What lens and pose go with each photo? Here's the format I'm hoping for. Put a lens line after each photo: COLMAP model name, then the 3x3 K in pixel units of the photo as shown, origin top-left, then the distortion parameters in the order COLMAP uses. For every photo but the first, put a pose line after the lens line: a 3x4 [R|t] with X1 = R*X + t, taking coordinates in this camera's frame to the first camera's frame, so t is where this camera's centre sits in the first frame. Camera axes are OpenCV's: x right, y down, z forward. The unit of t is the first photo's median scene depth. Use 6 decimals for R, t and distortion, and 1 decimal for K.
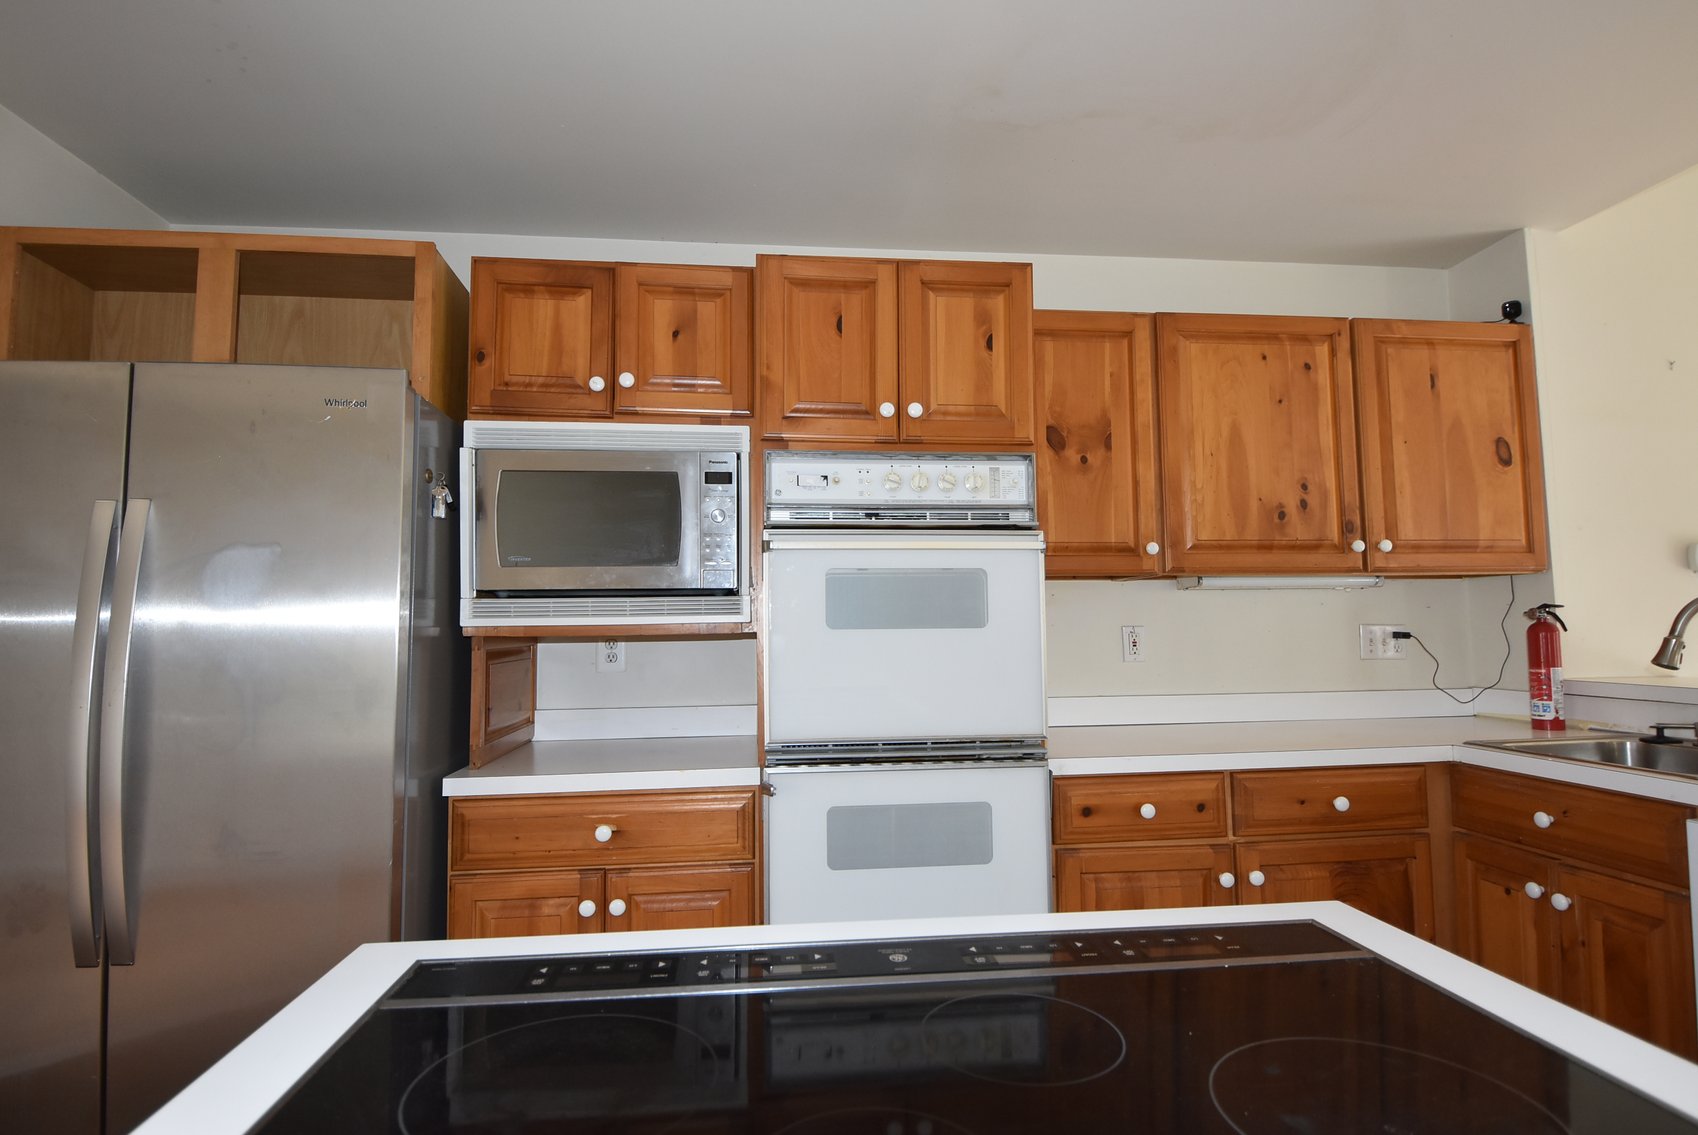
lens RADIAL K [[923.4, 0, 848.0], [0, 923.4, 560.3], [0, 0, 1]] dist [-0.000718, -0.000612]
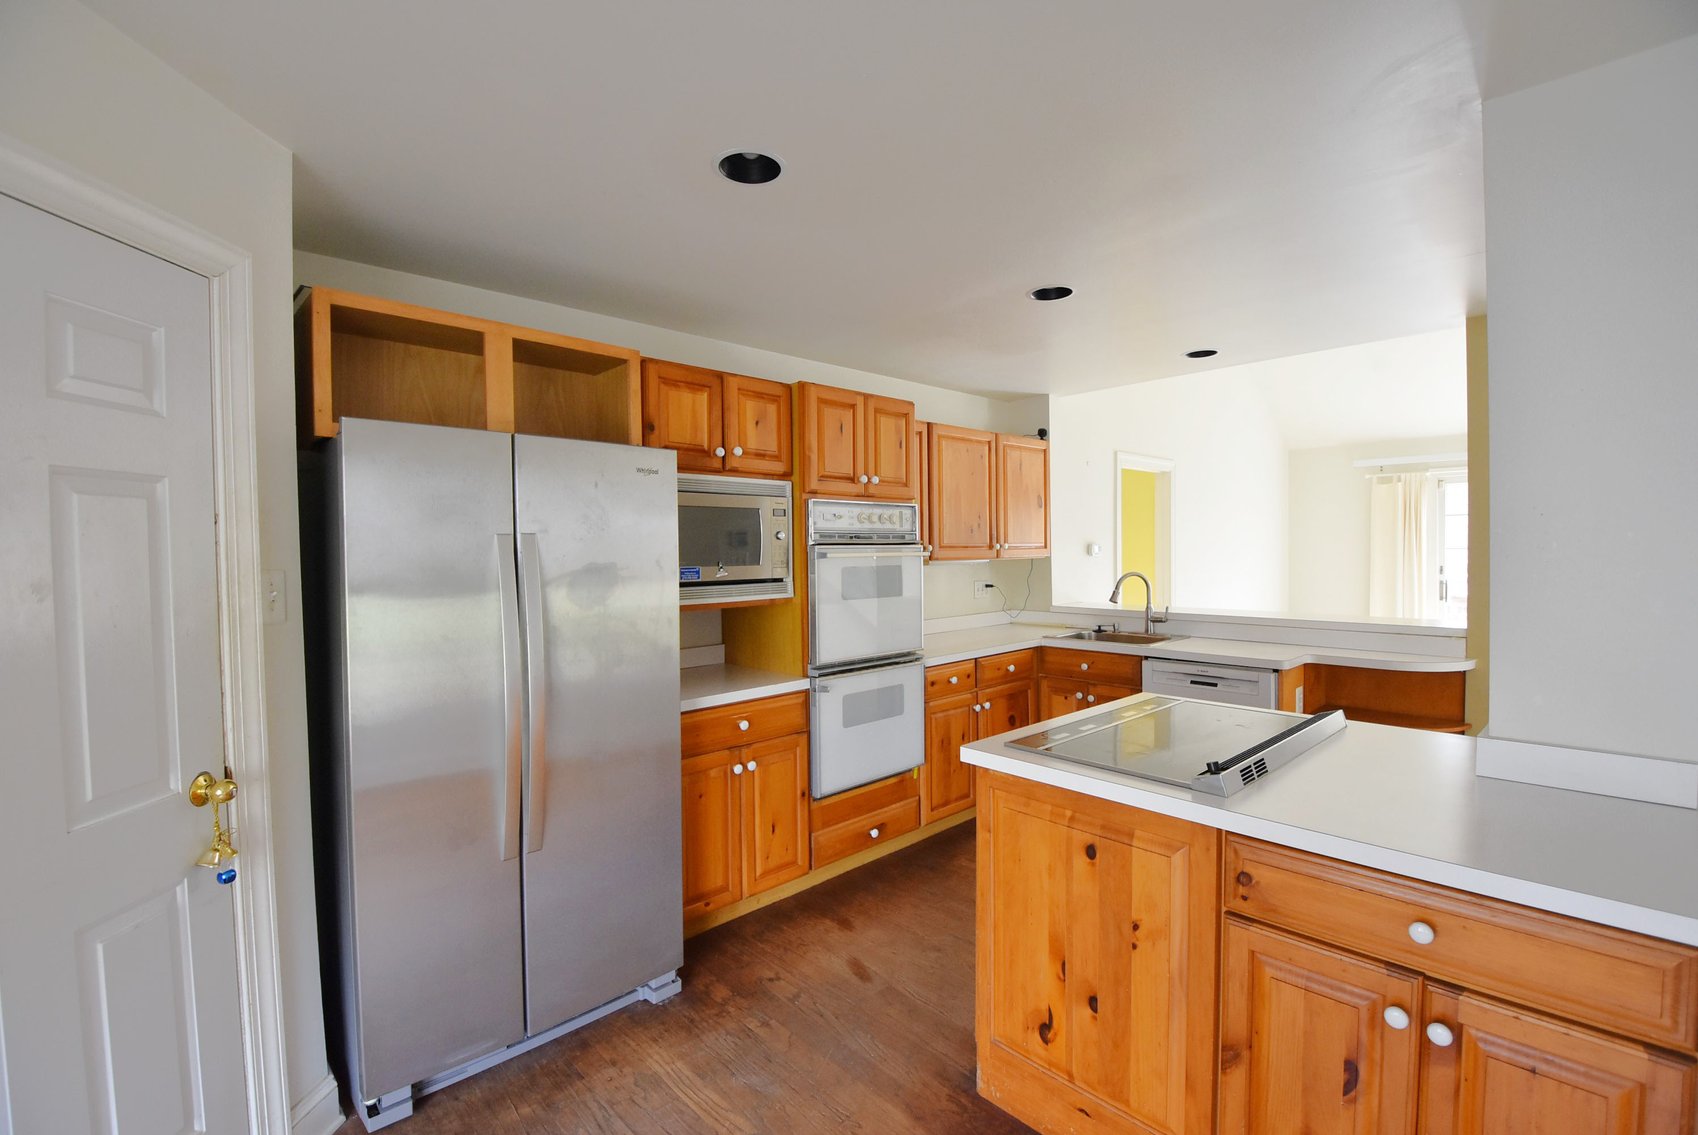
lens RADIAL K [[739.0, 0, 851.4], [0, 739.0, 573.0], [0, 0, 1]] dist [0.027063, -0.036201]
pose [[0.803344, -0.017141, 0.595268, -0.838989], [-0.041557, 0.995535, 0.084751, -0.099529], [-0.594063, -0.092822, 0.799045, -0.168506]]
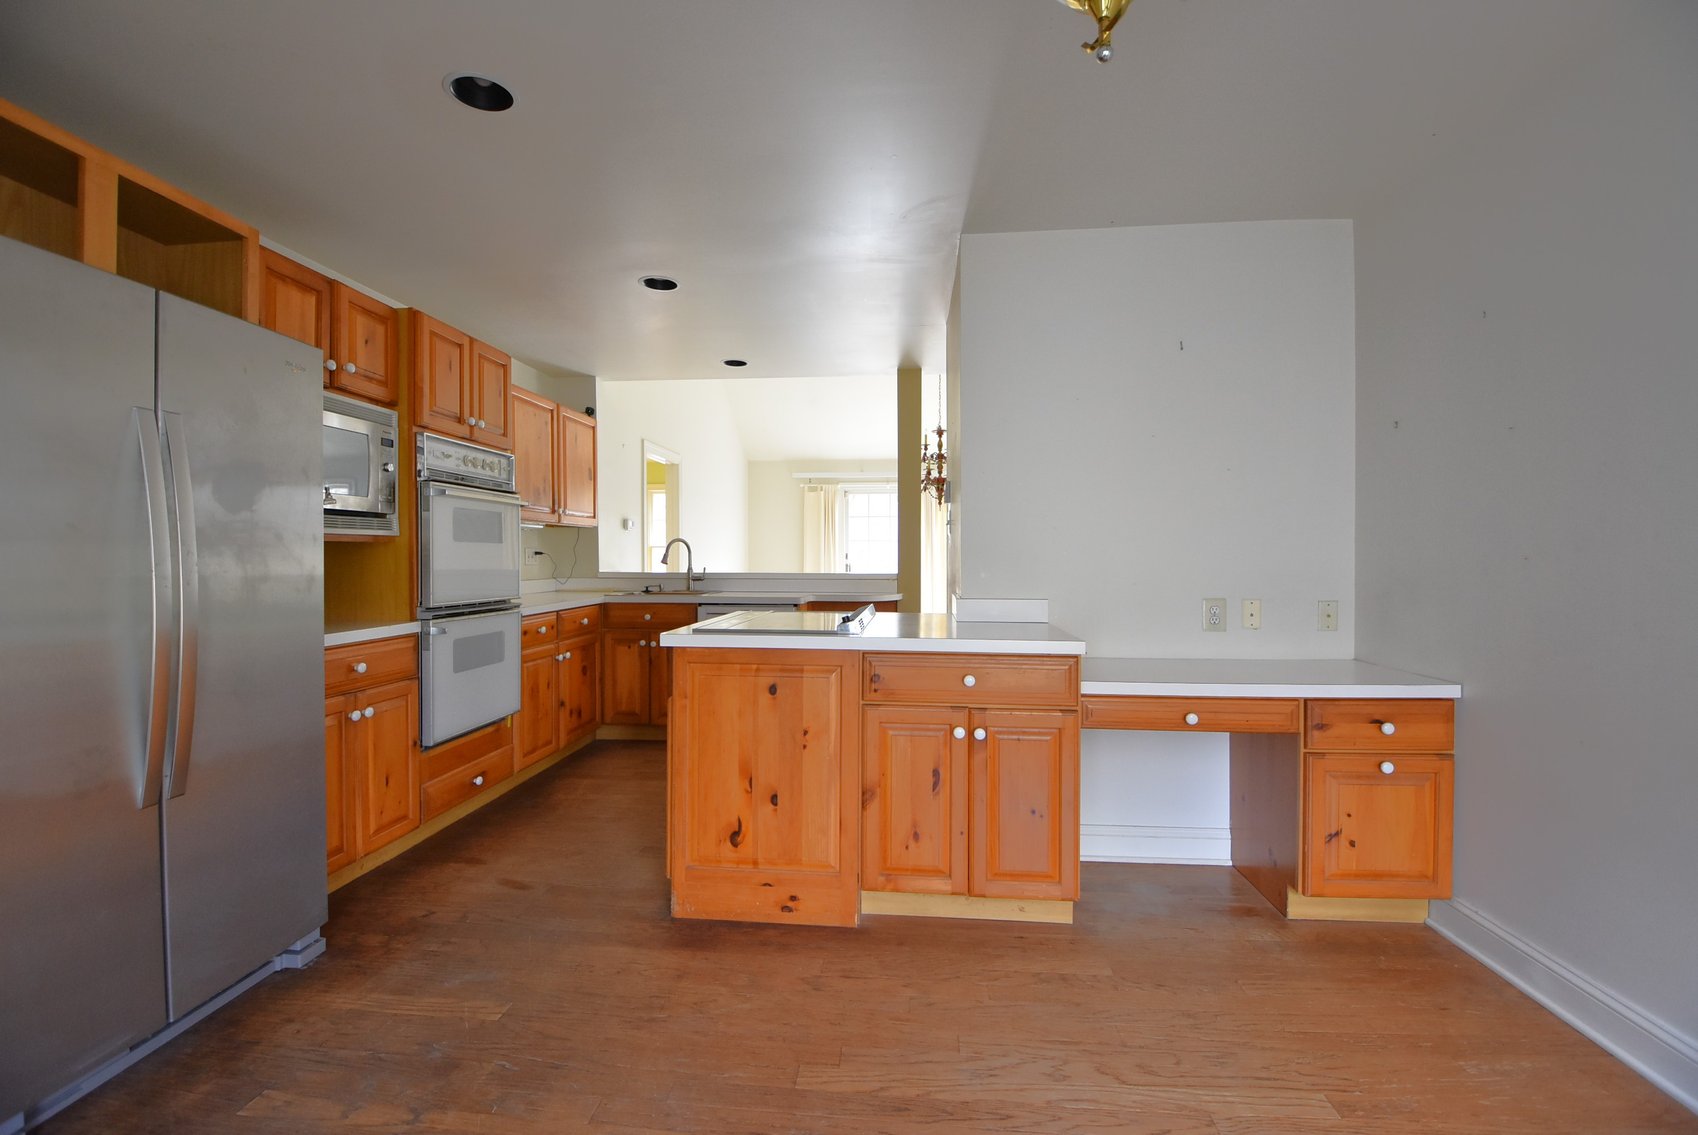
lens RADIAL K [[736.8, 0, 844.8], [0, 736.8, 568.6], [0, 0, 1]] dist [0.001037, -0.012891]
pose [[0.211339, -0.004534, 0.977402, -1.197782], [-0.075476, 0.996928, 0.020944, 0.038973], [-0.974494, -0.078196, 0.210347, -0.038664]]
